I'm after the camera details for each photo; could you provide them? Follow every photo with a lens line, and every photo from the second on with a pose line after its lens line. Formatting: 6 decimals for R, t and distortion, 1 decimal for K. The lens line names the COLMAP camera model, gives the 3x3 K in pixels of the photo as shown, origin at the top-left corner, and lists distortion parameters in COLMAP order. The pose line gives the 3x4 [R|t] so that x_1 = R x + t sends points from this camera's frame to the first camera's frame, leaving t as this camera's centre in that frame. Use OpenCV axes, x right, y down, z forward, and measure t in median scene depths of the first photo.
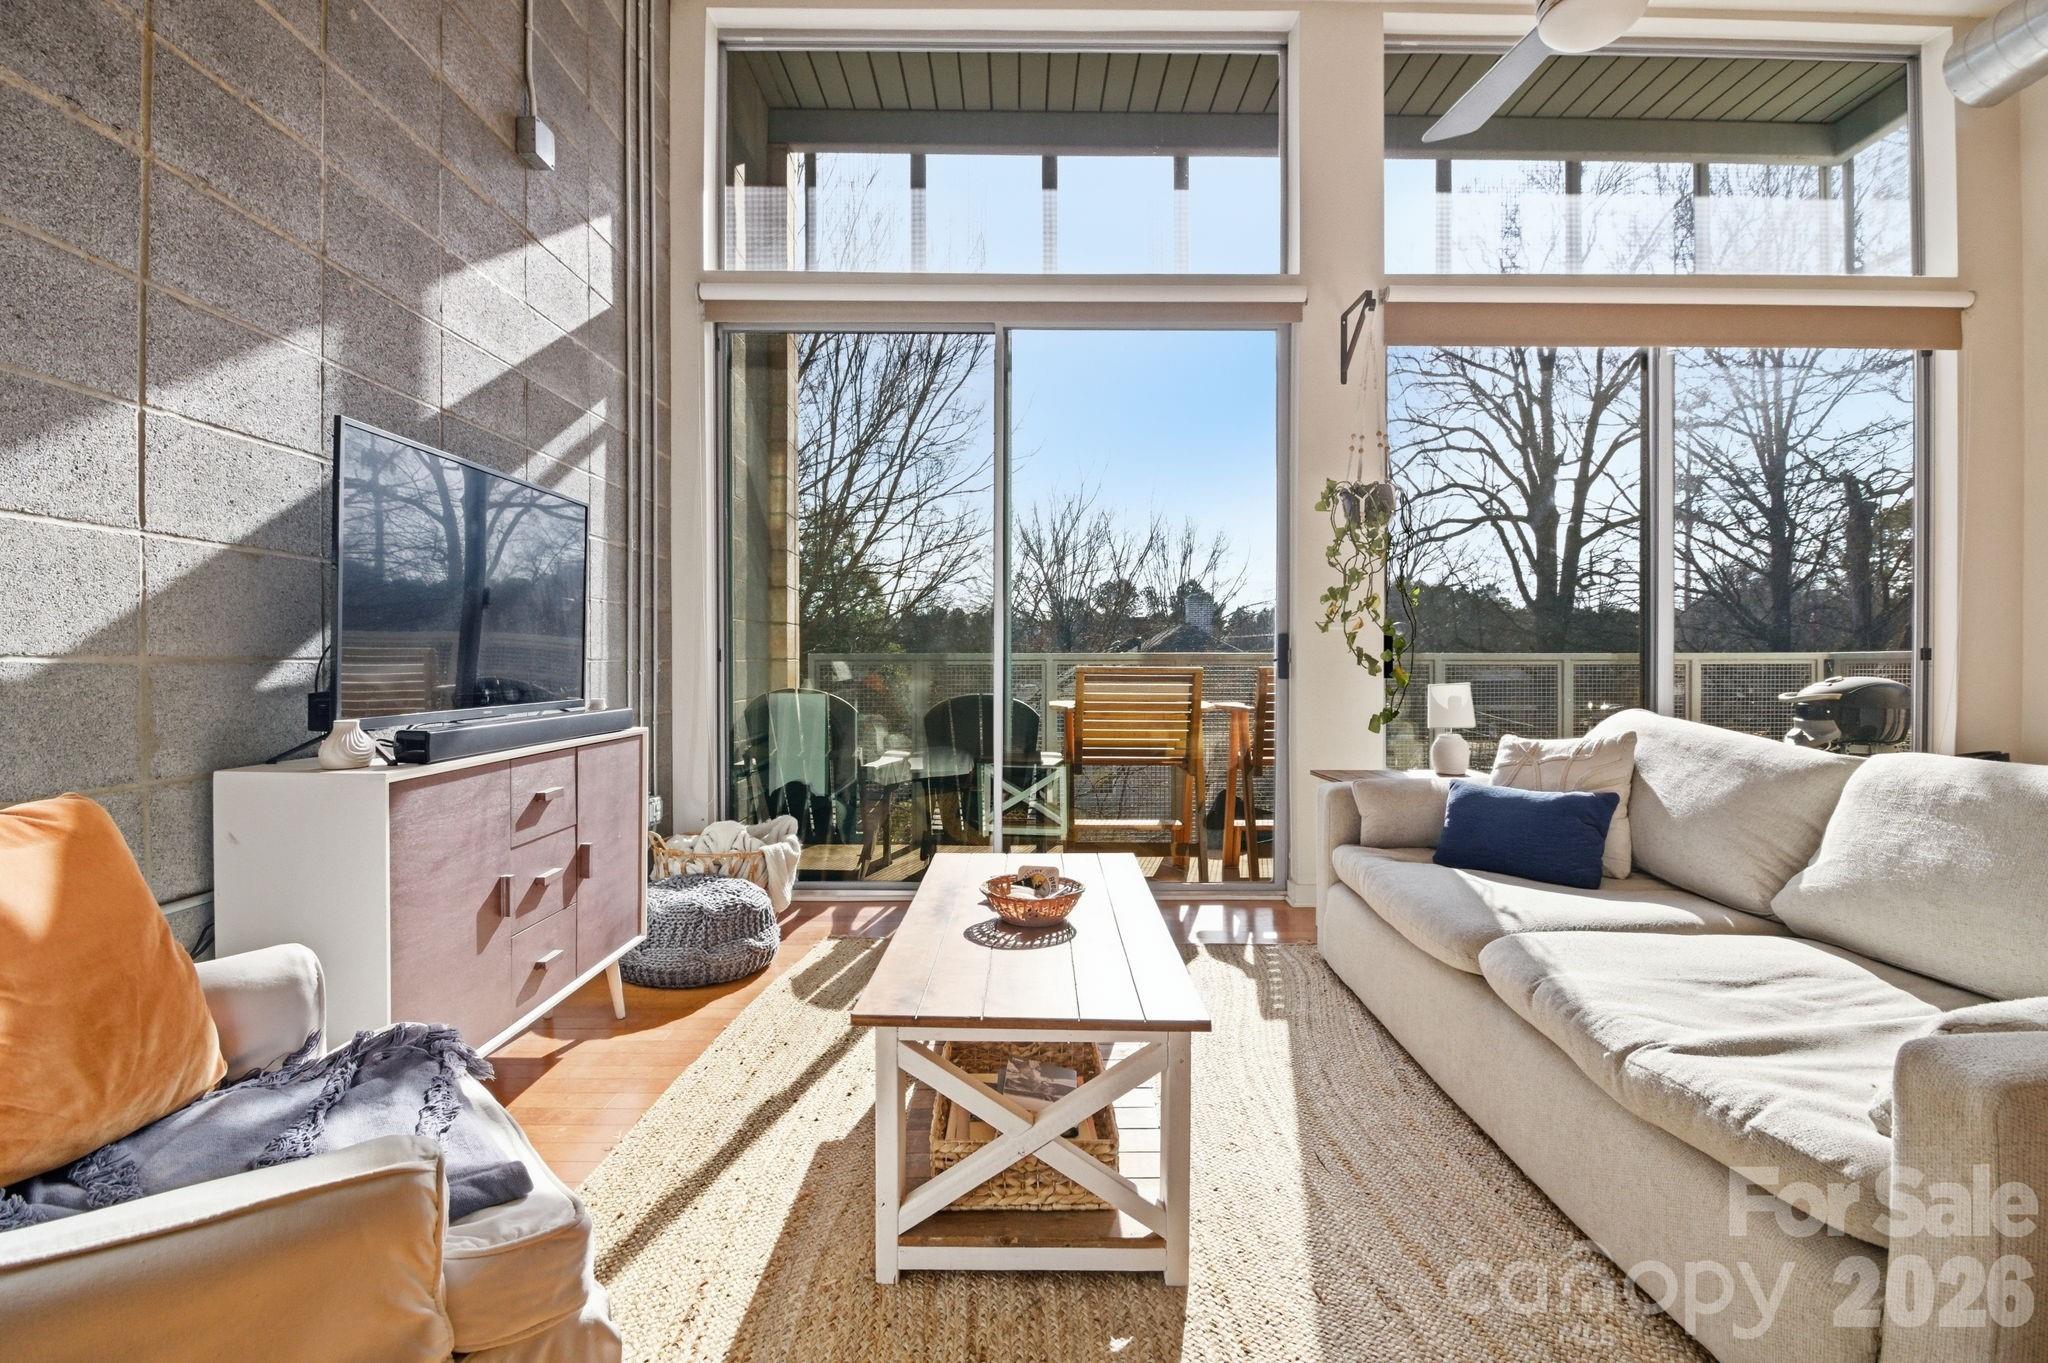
lens RADIAL K [[959.0, 0, 1025.8], [0, 959.0, 676.2], [0, 0, 1]] dist [-0.005810, -0.009122]
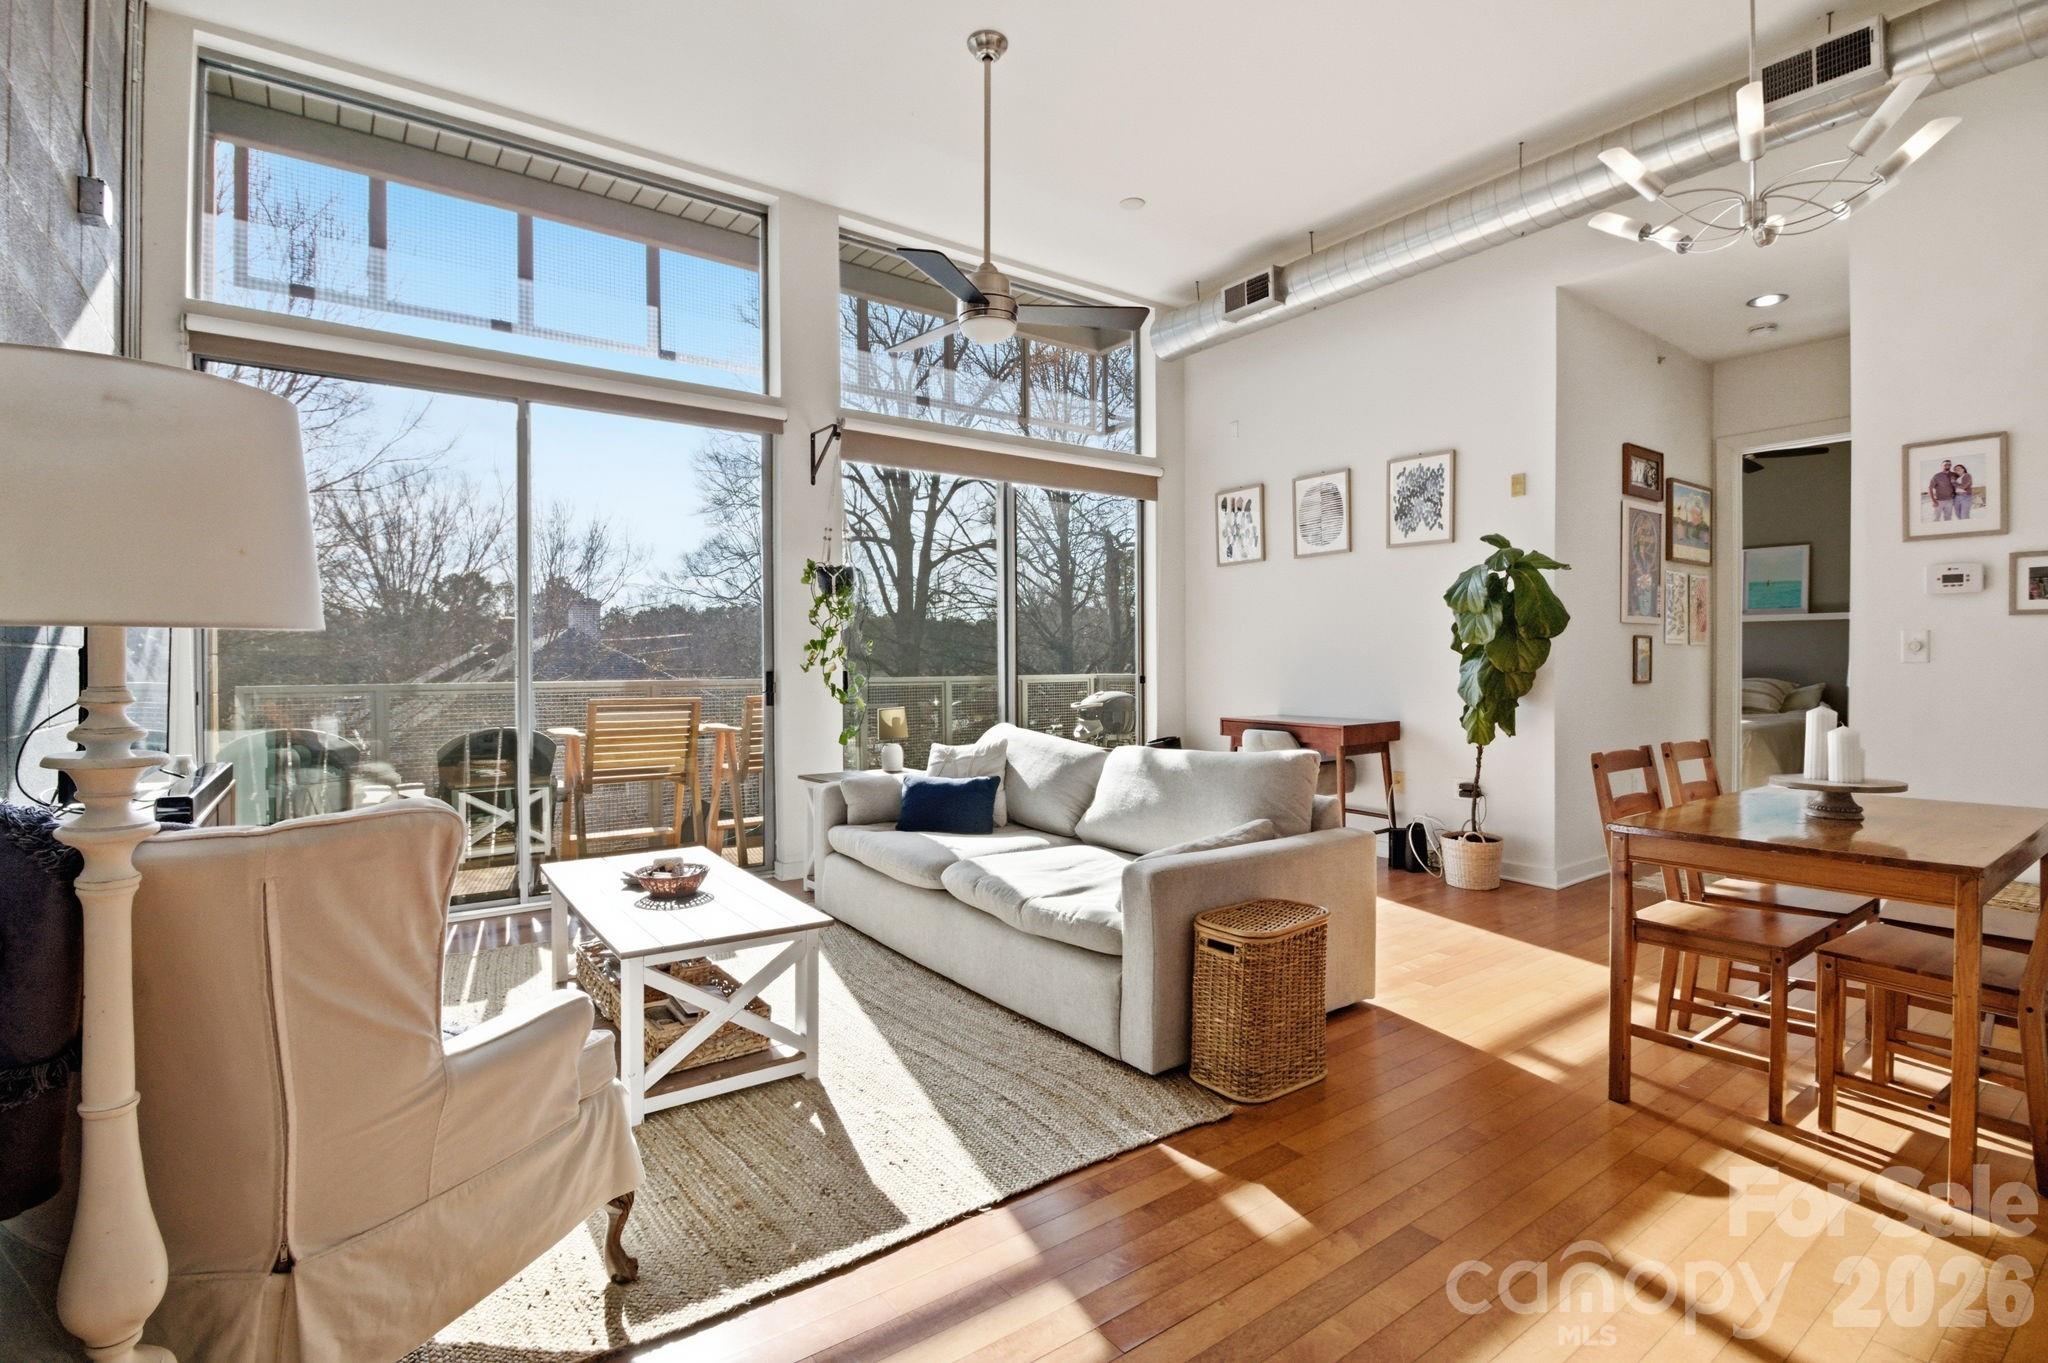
lens RADIAL K [[959.0, 0, 1033.8], [0, 959.0, 673.2], [0, 0, 1]] dist [-0.005810, -0.009122]
pose [[0.803955, -0.009117, 0.594620, -0.245041], [0.012309, 0.999923, -0.001311, -0.041093], [-0.594563, 0.008373, 0.804006, -0.289274]]
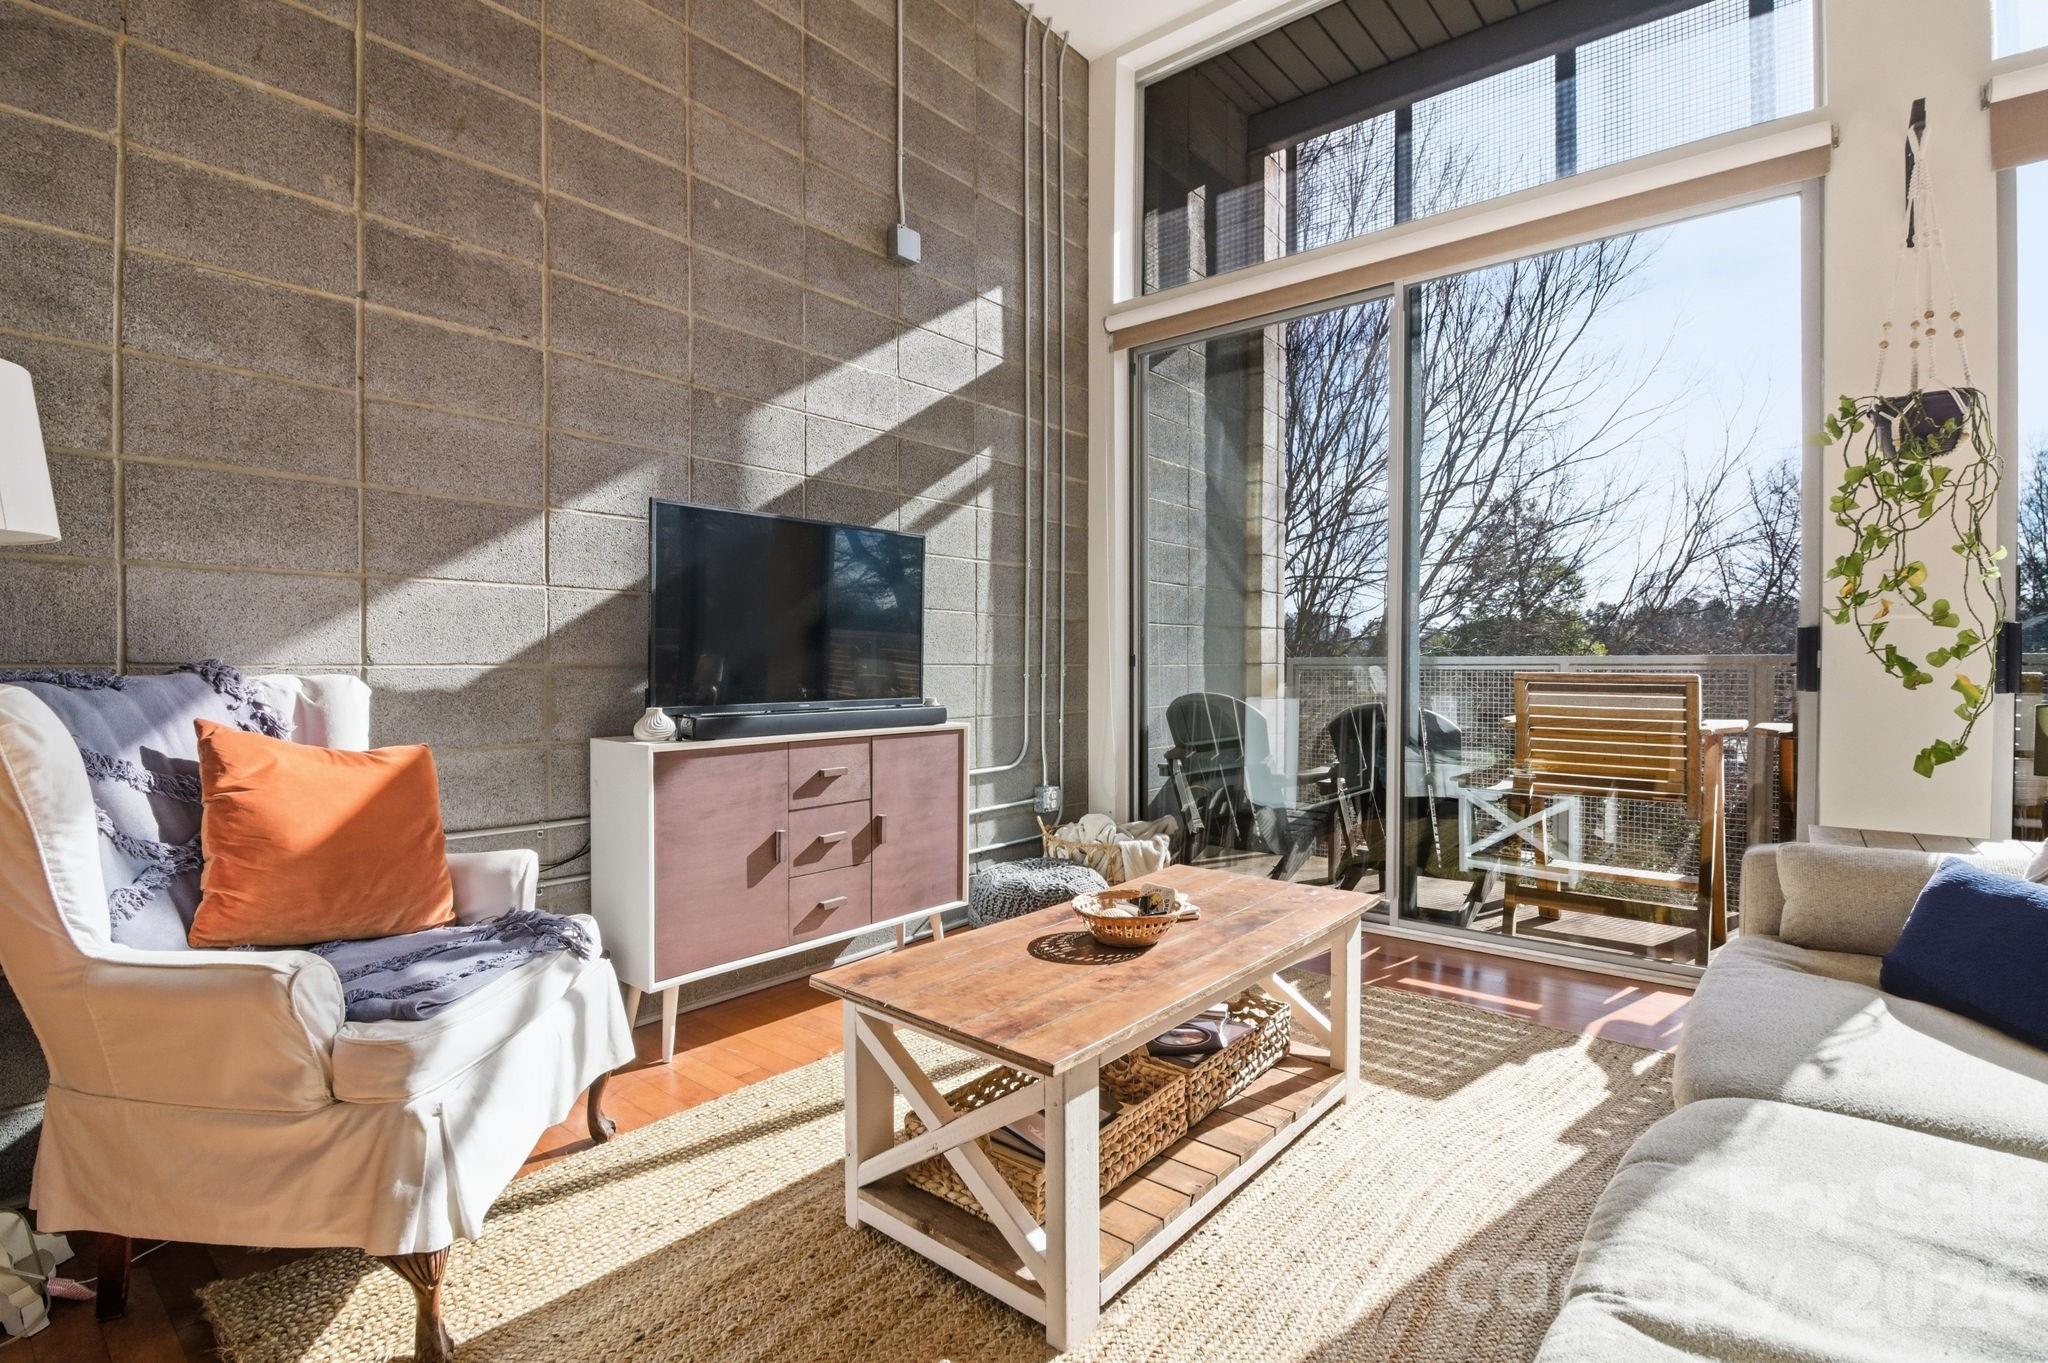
lens RADIAL K [[959.0, 0, 1037.7], [0, 959.0, 684.4], [0, 0, 1]] dist [-0.005810, -0.009122]
pose [[0.767289, 0.011818, -0.641192, 0.325278], [-0.009250, 0.999930, 0.007361, -0.002711], [0.641235, 0.000283, 0.767345, 0.127088]]
